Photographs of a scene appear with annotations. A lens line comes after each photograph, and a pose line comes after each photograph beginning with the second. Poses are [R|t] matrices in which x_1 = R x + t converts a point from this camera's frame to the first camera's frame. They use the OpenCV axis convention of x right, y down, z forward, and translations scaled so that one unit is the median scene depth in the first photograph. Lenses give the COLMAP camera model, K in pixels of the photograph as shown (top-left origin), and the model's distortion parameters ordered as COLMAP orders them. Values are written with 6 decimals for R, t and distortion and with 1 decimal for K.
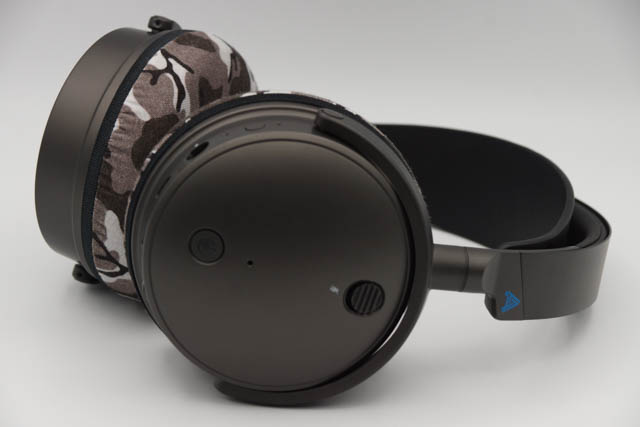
lens RADIAL K [[1920.4, 0, 320.0], [0, 1920.4, 213.5], [0, 0, 1]] dist [0.186850, -0.032359]
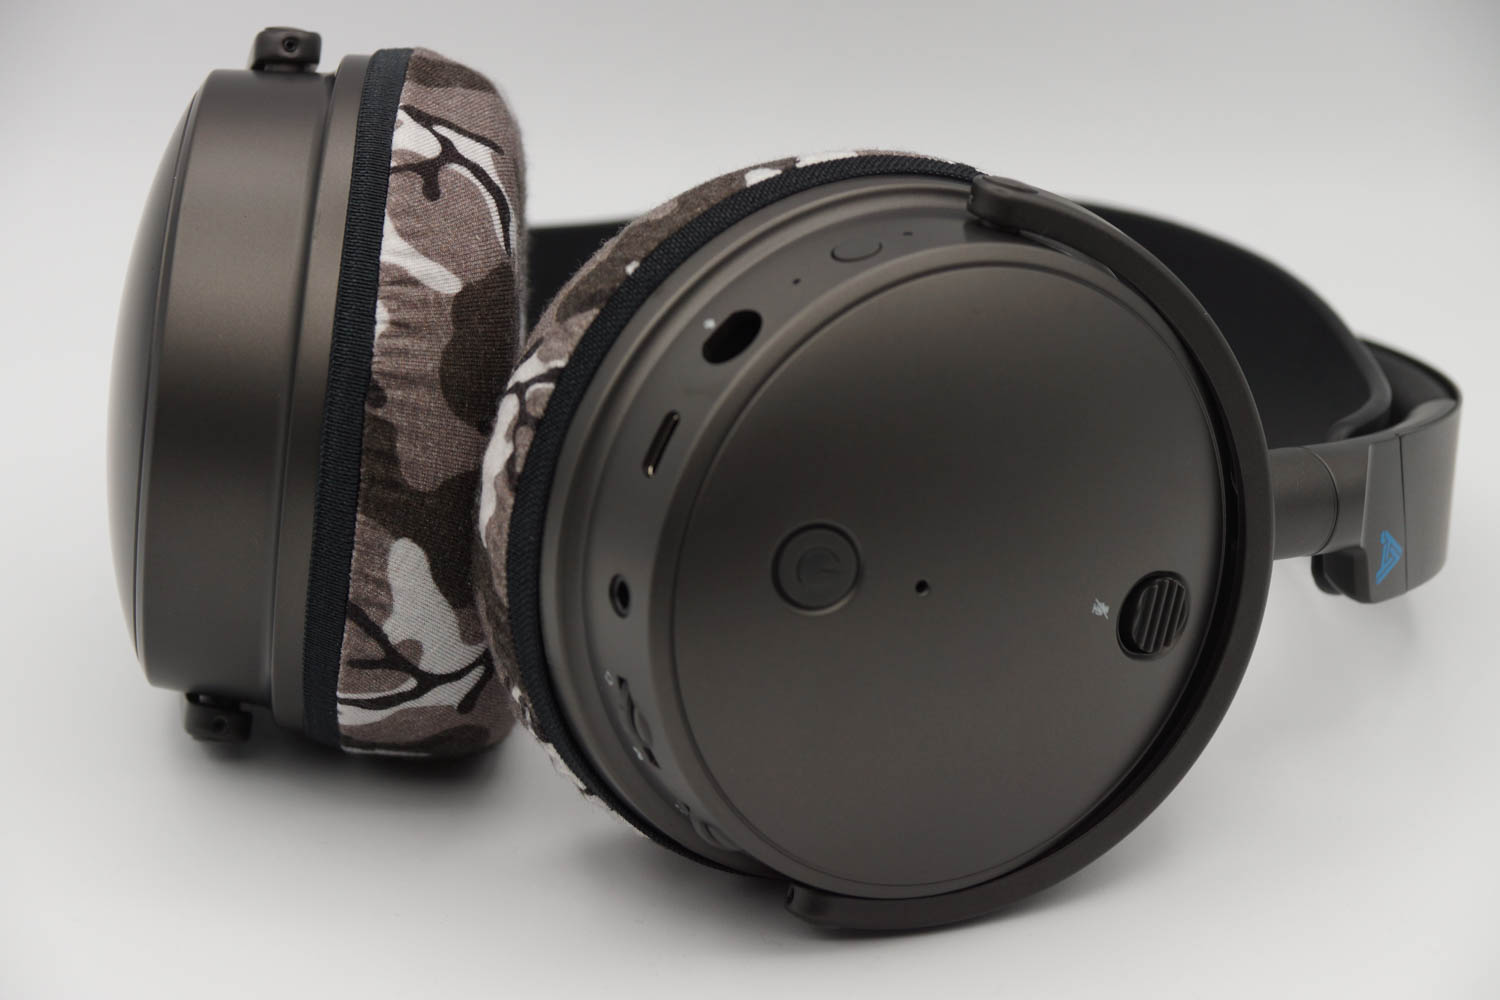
lens RADIAL K [[4501.0, 0, 750.0], [0, 4501.0, 500.0], [0, 0, 1]] dist [0.186850, -0.032359]
pose [[0.901526, -0.198914, 0.384296, -0.393227], [0.185996, 0.979988, 0.070916, -0.060538], [-0.390711, 0.007545, 0.920482, 0.139932]]
